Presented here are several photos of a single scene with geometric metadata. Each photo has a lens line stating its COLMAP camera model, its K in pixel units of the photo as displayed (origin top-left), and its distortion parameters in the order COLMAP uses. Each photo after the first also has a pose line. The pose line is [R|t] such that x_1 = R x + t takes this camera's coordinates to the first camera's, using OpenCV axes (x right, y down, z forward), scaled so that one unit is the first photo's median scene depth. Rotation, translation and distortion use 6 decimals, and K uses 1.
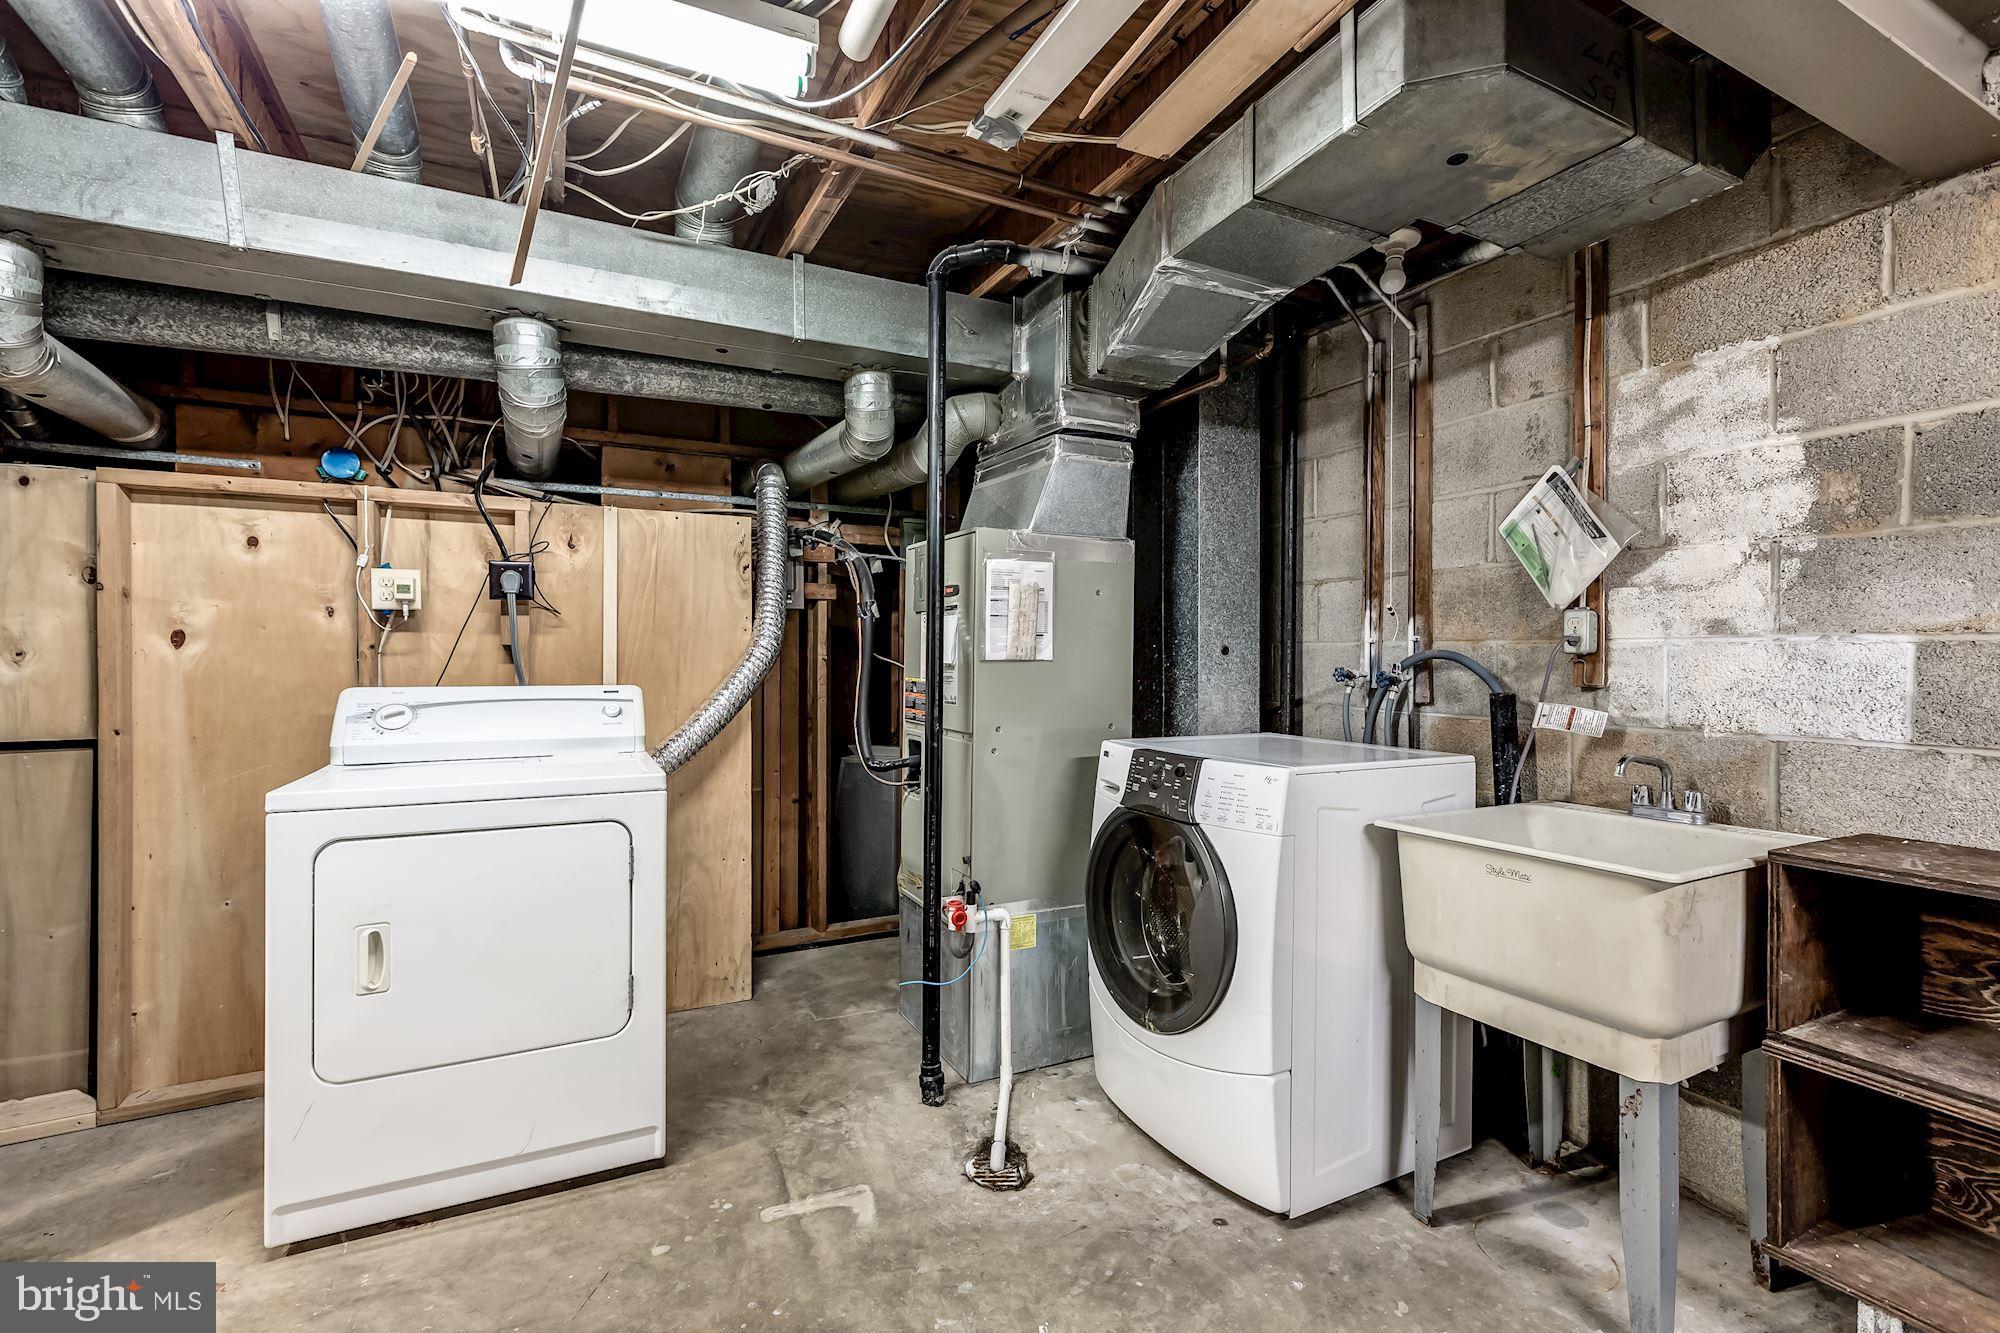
lens RADIAL K [[887.6, 0, 1003.1], [0, 887.6, 661.8], [0, 0, 1]] dist [0.000179, 0.001087]
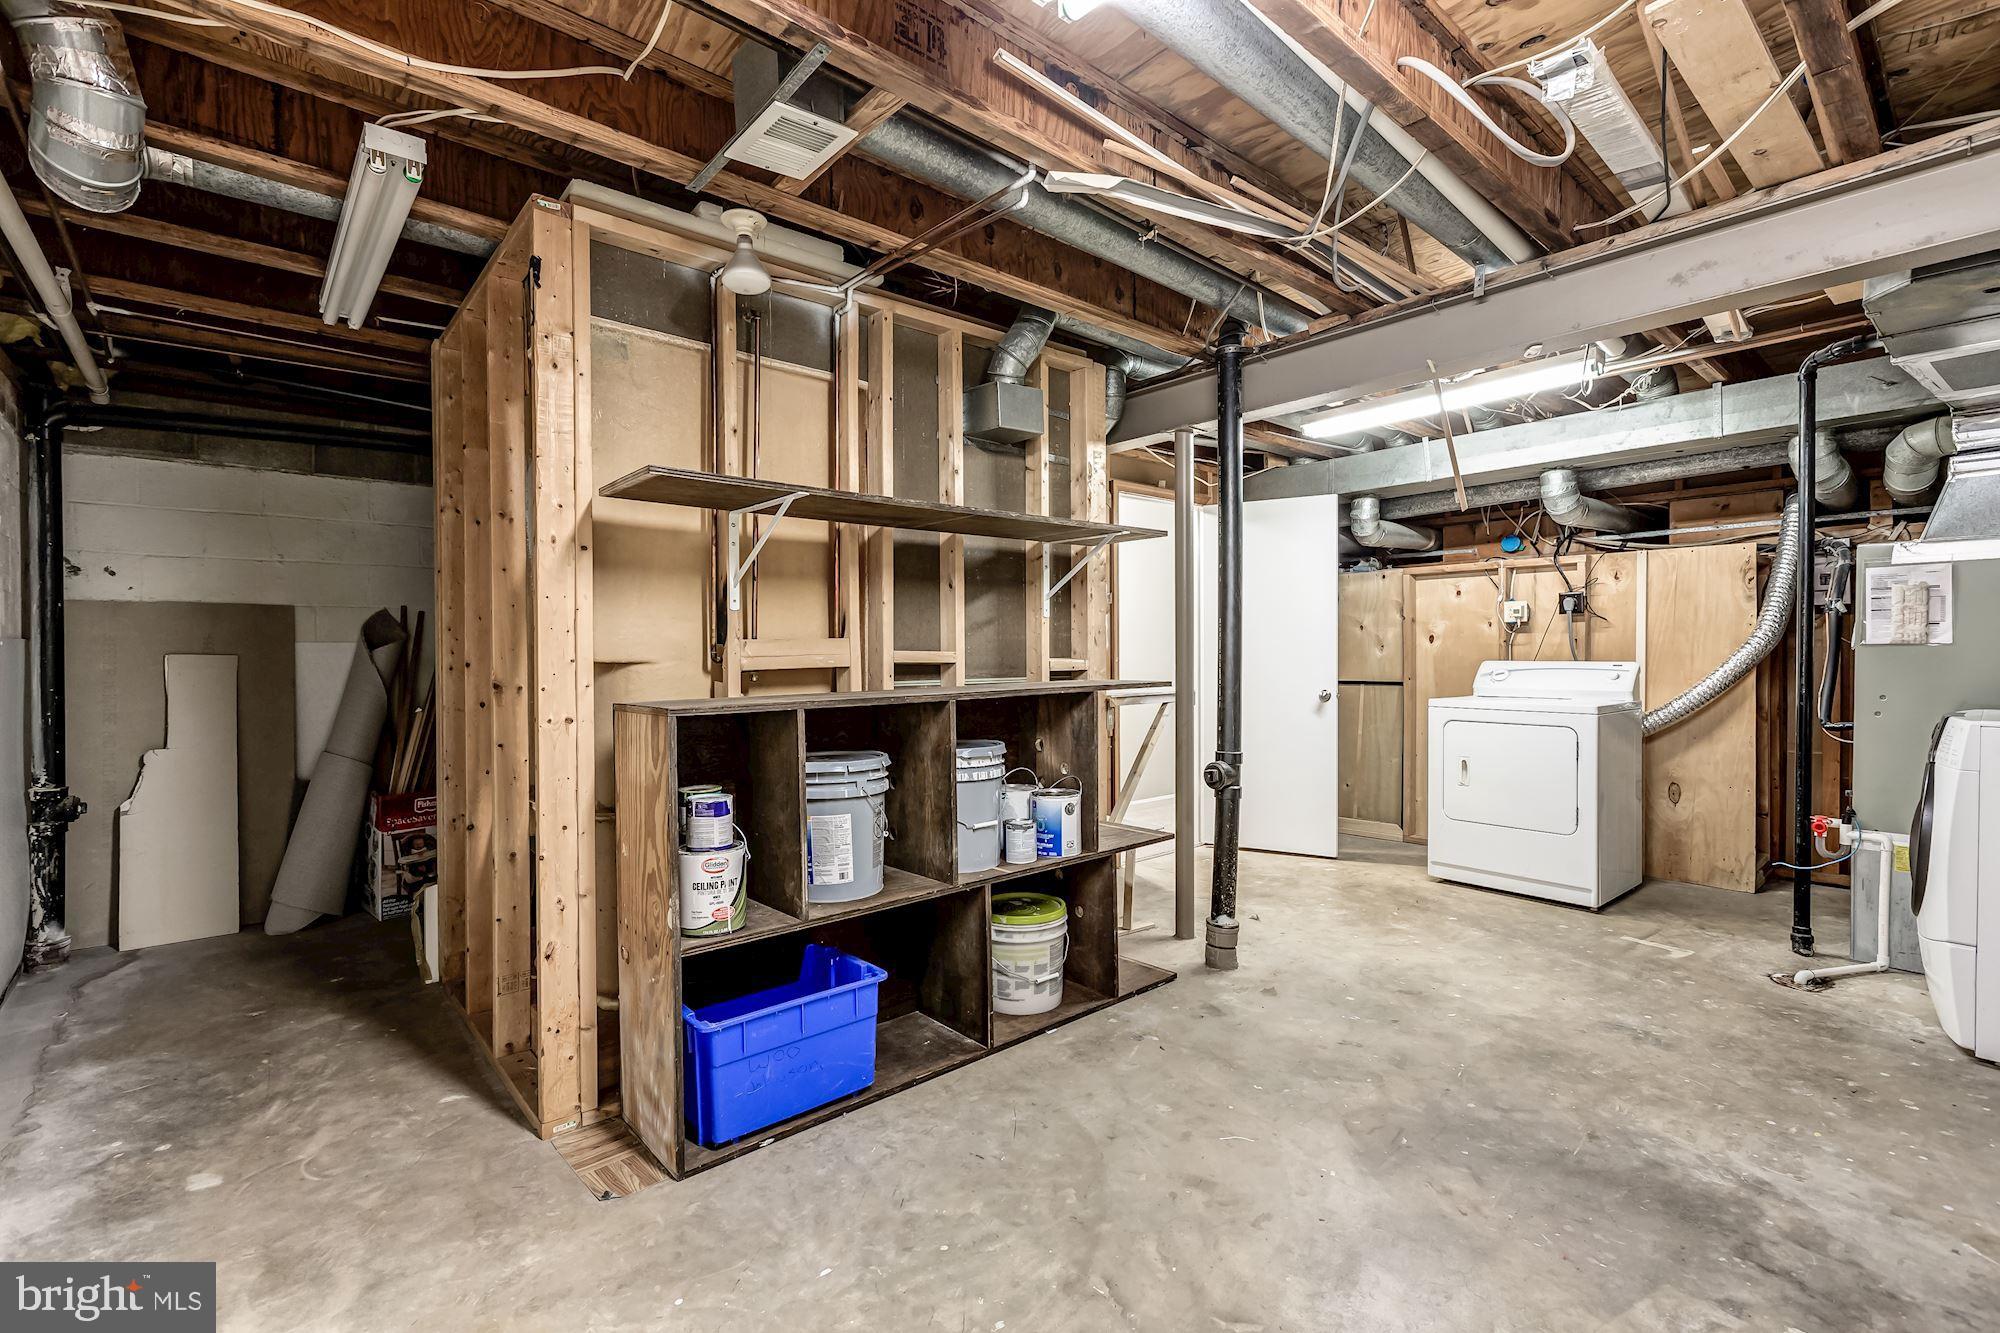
lens RADIAL K [[887.6, 0, 1003.1], [0, 887.6, 661.8], [0, 0, 1]] dist [0.000179, 0.001087]
pose [[0.234623, 0.006979, -0.972061, 0.978098], [-0.000366, 0.999975, 0.007091, 0.015854], [0.972086, -0.001308, 0.234619, -0.569451]]
